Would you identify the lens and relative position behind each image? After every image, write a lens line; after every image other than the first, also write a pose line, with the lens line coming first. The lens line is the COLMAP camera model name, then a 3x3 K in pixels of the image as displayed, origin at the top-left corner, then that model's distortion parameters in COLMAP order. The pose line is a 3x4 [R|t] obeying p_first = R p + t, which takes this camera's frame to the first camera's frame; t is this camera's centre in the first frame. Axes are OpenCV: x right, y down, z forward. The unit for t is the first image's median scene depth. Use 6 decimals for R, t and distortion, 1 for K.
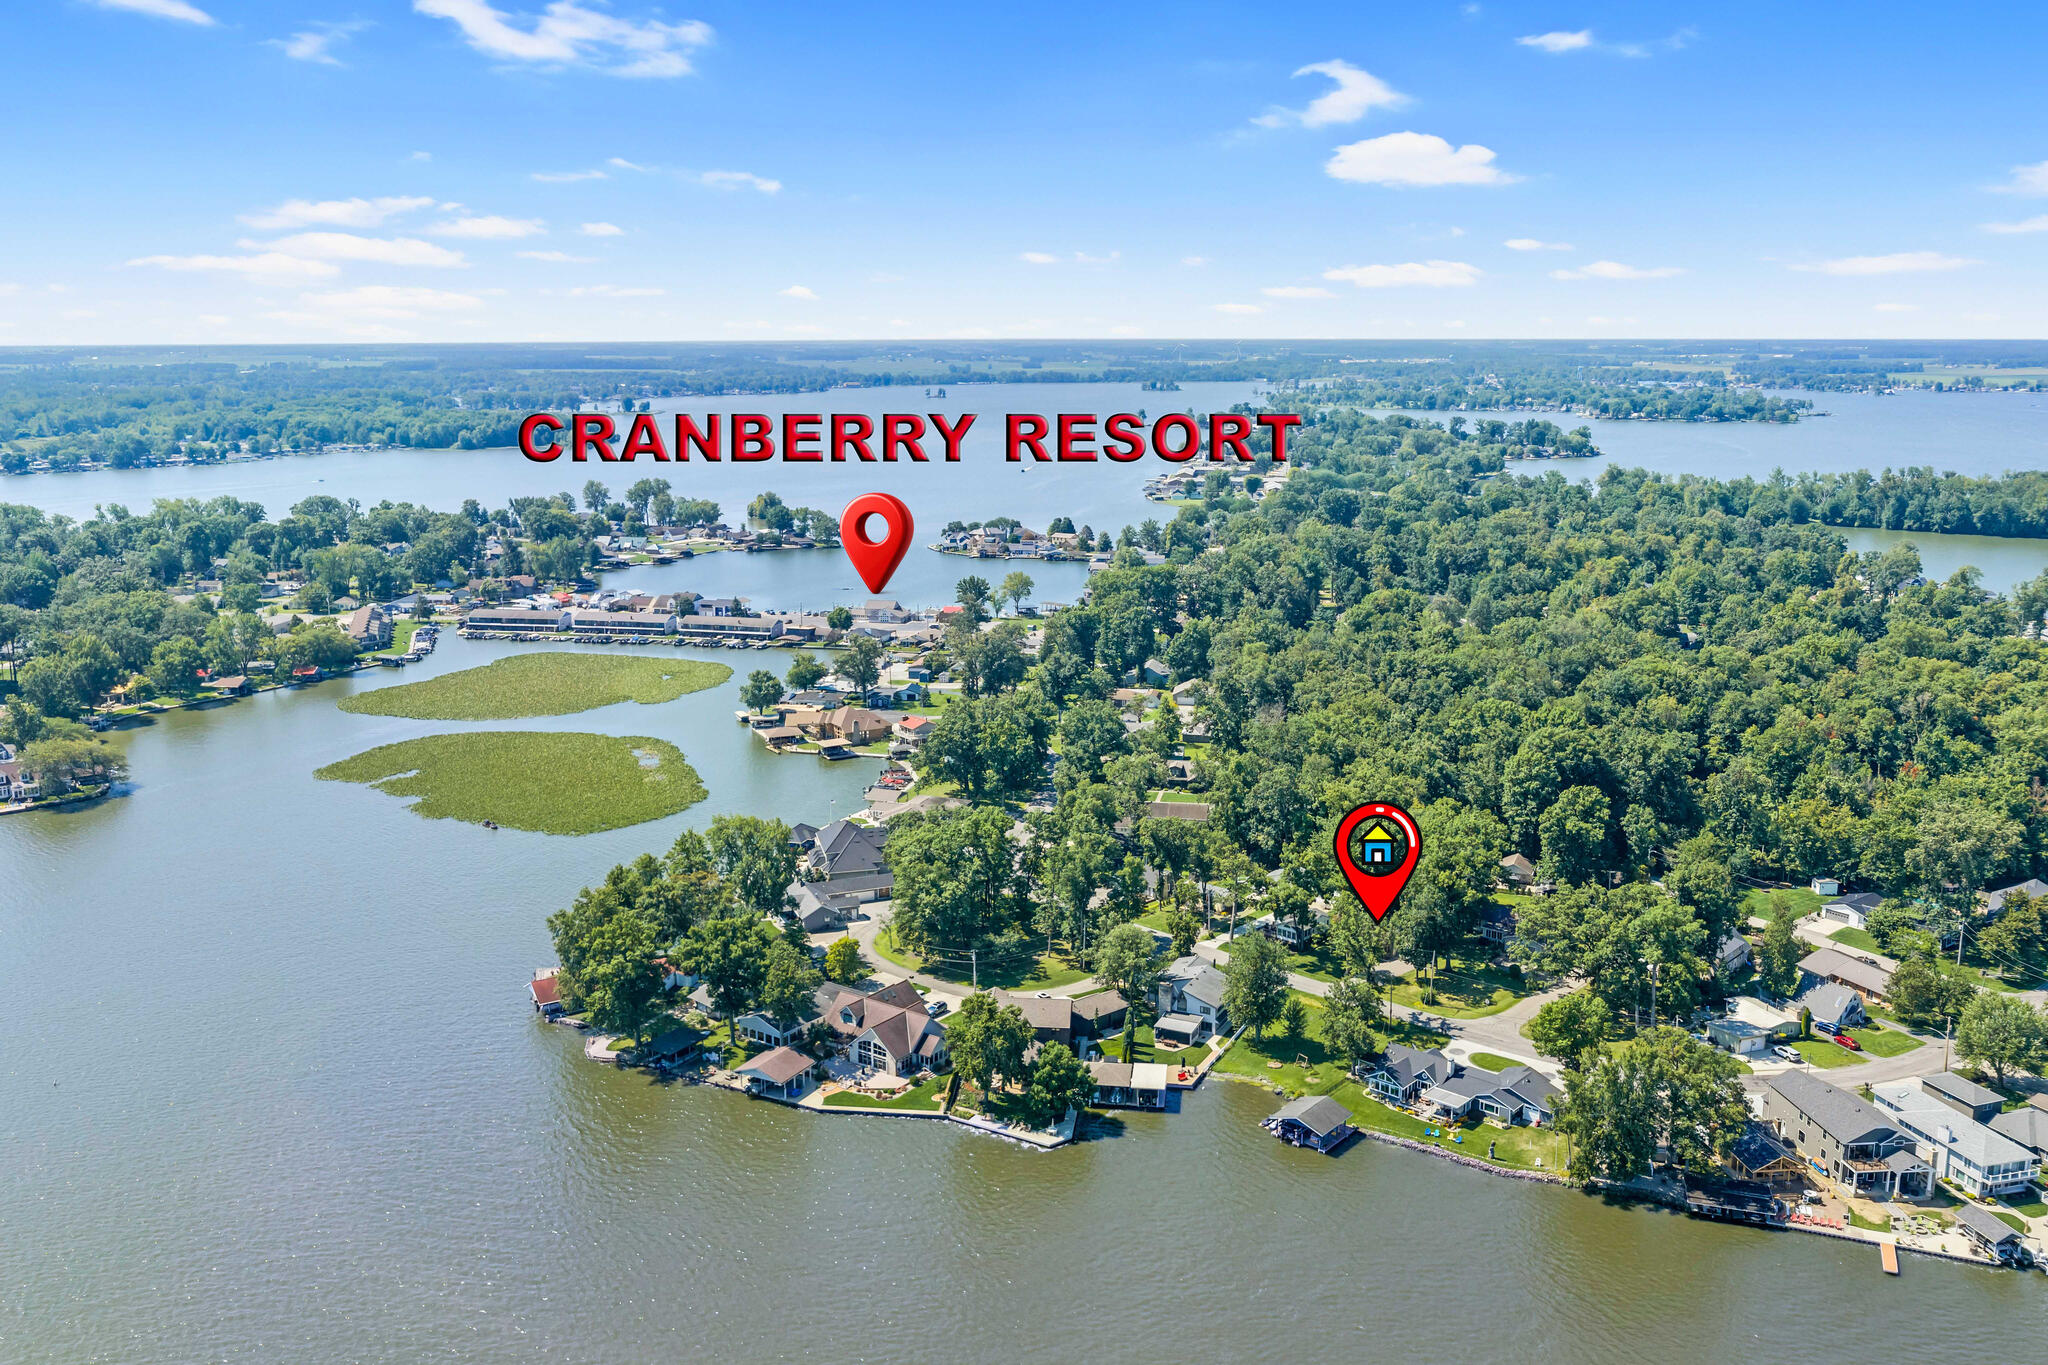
lens RADIAL K [[1679.4, 0, 1027.6], [0, 1679.4, 718.4], [0, 0, 1]] dist [0.019178, -0.033936]
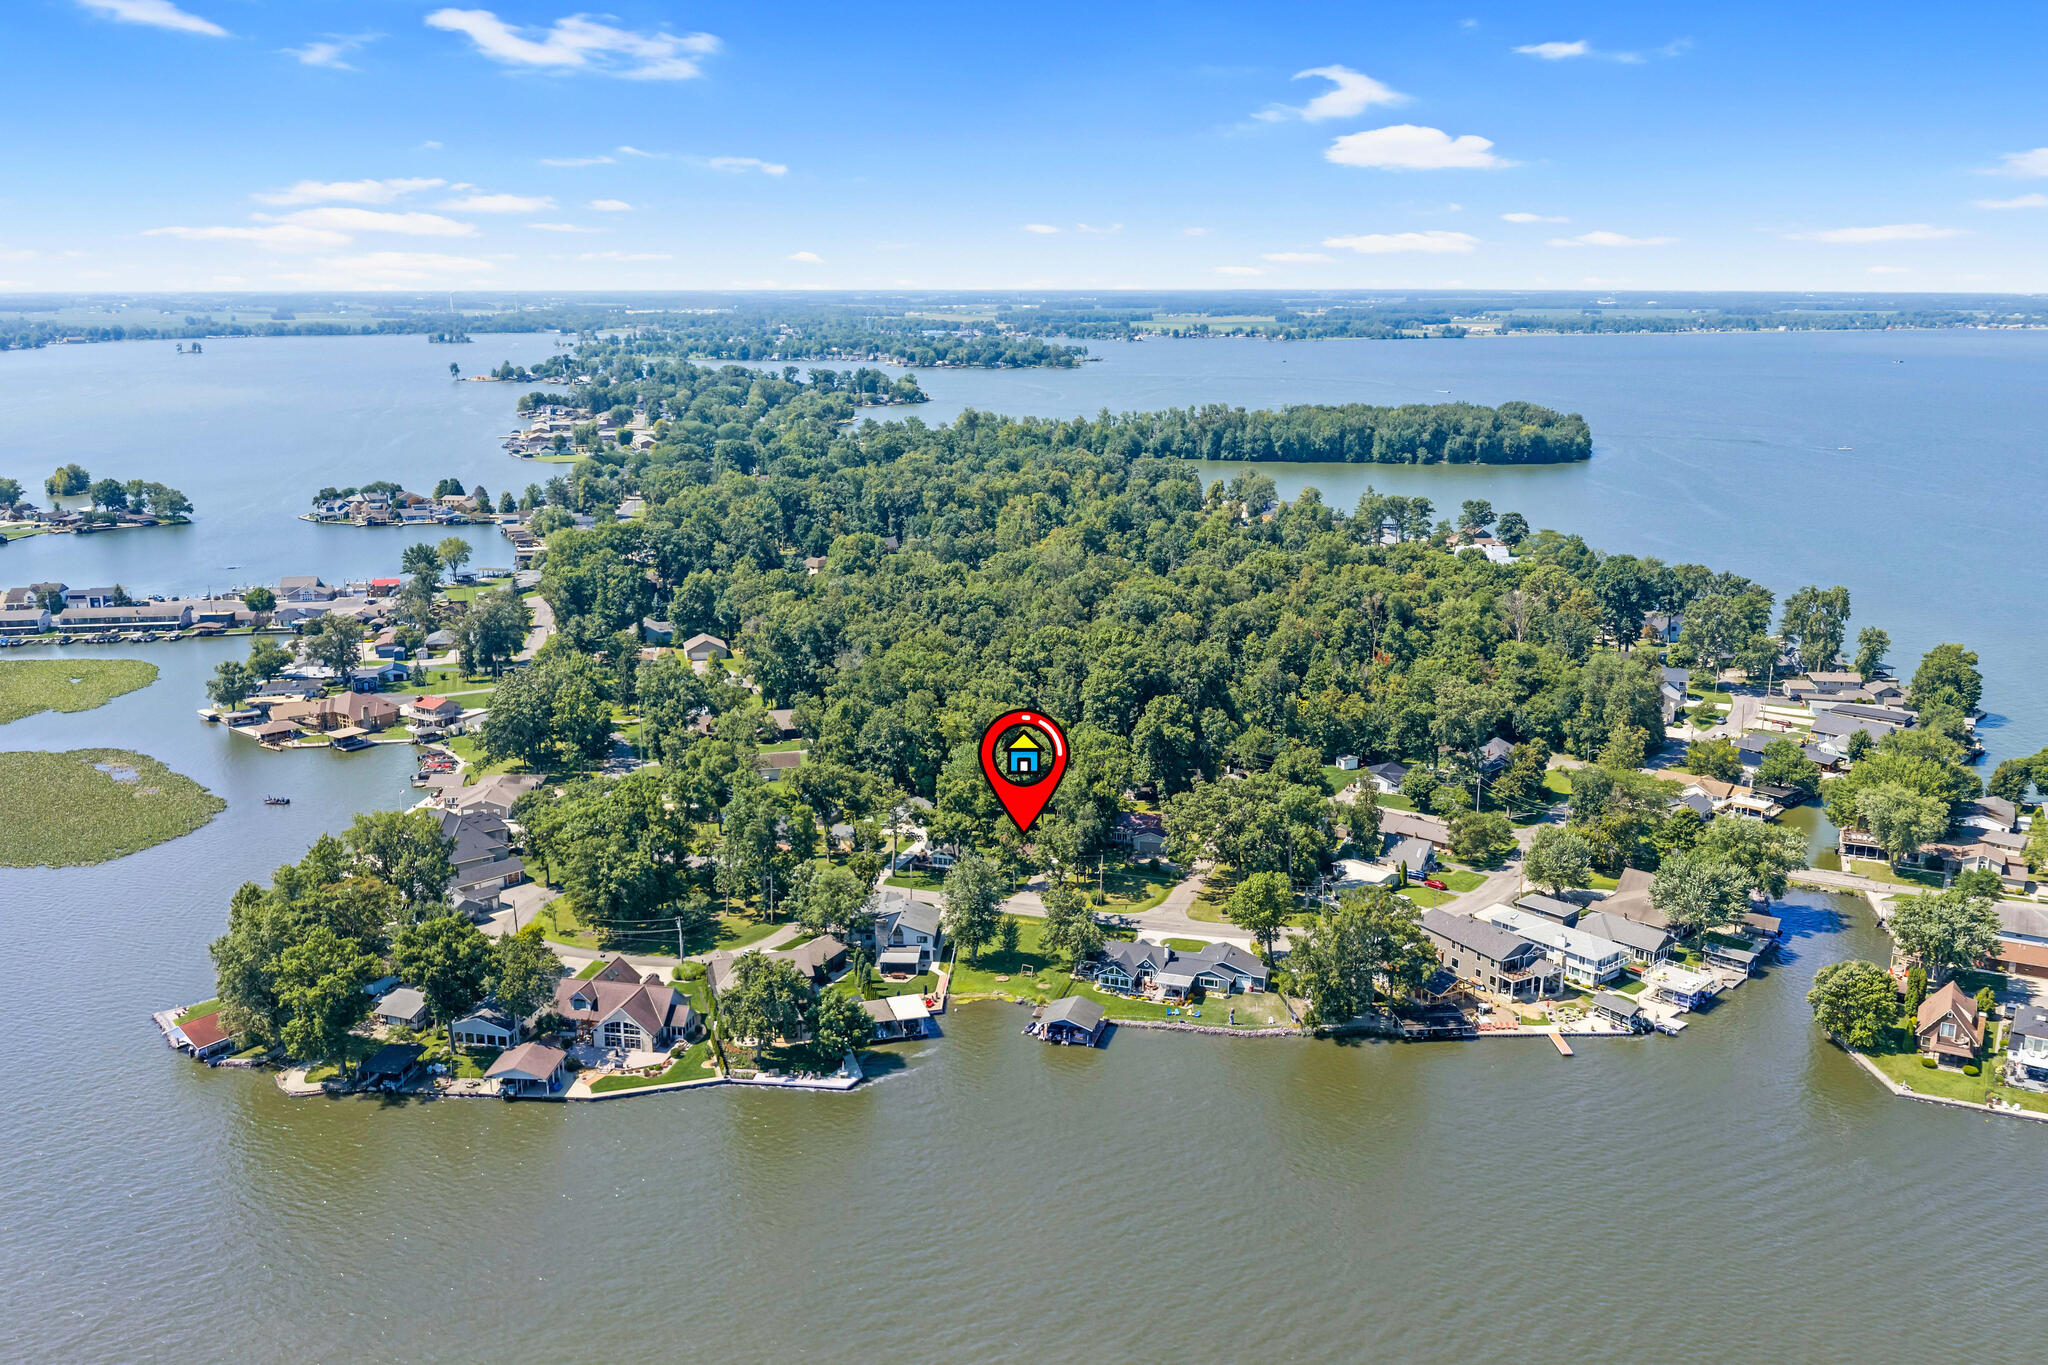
lens RADIAL K [[1690.2, 0, 1024.0], [0, 1690.2, 682.5], [0, 0, 1]] dist [0.030390, -0.056887]
pose [[0.914244, -0.089714, 0.395106, -0.186291], [0.087219, 0.995892, 0.024312, -0.003663], [-0.395664, 0.012234, 0.918314, 0.009905]]
